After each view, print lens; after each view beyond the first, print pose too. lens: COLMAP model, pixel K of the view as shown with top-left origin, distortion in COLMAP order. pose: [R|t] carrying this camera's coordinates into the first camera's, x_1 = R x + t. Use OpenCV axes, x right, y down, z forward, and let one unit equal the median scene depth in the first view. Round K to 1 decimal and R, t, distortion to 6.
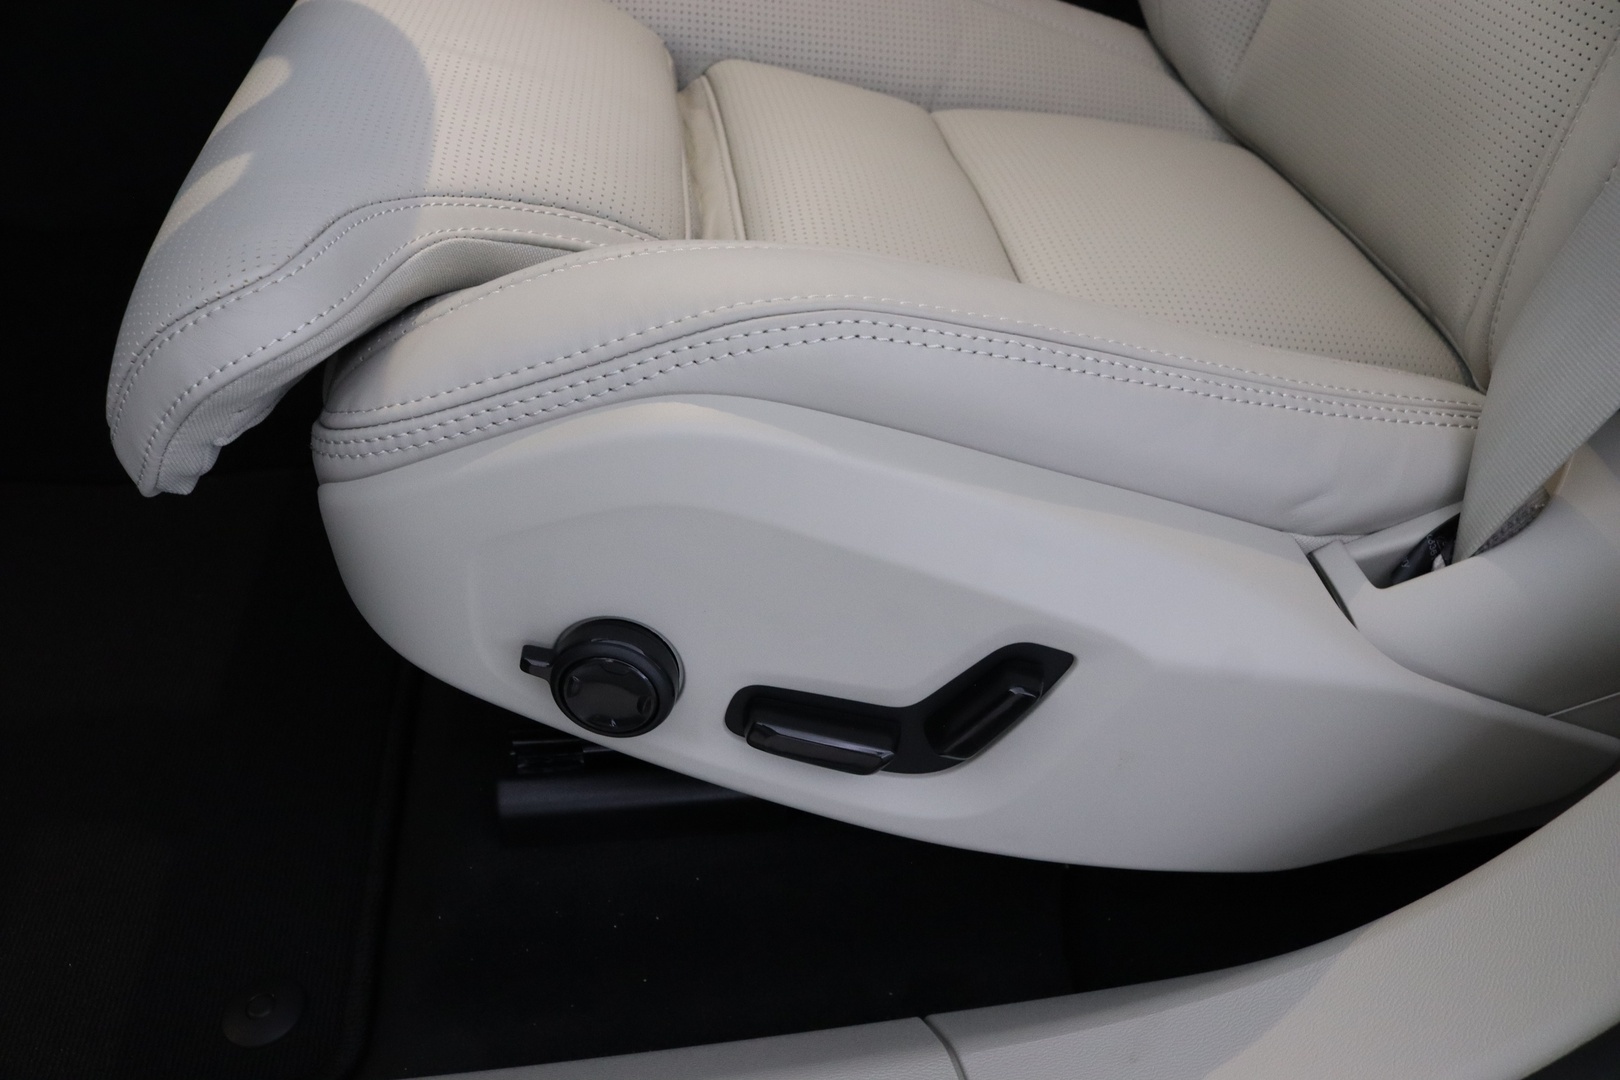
lens RADIAL K [[1354.0, 0, 810.0], [0, 1354.0, 540.0], [0, 0, 1]] dist [-0.190263, 0.152358]
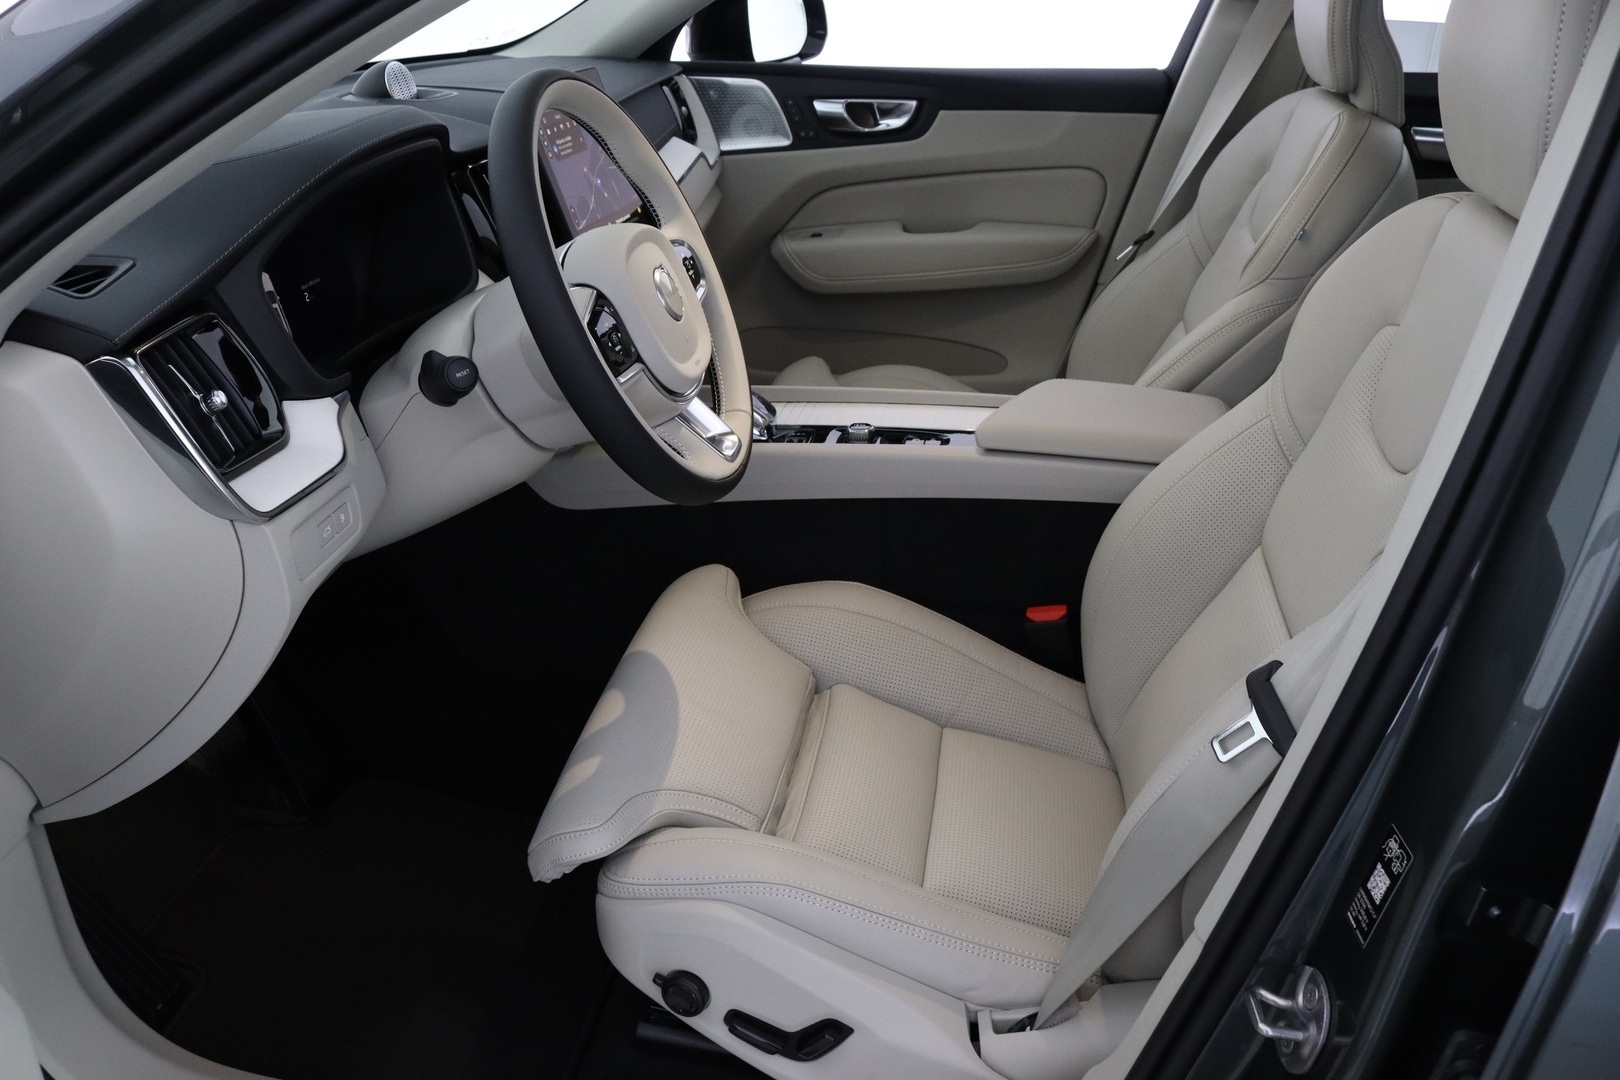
lens RADIAL K [[1331.0, 0, 810.0], [0, 1331.0, 540.0], [0, 0, 1]] dist [-0.106475, -0.168652]
pose [[0.958937, 0.177110, -0.221521, 0.493940], [-0.221116, 0.955989, -0.192855, -0.302815], [0.177615, 0.233918, 0.955895, -1.603725]]
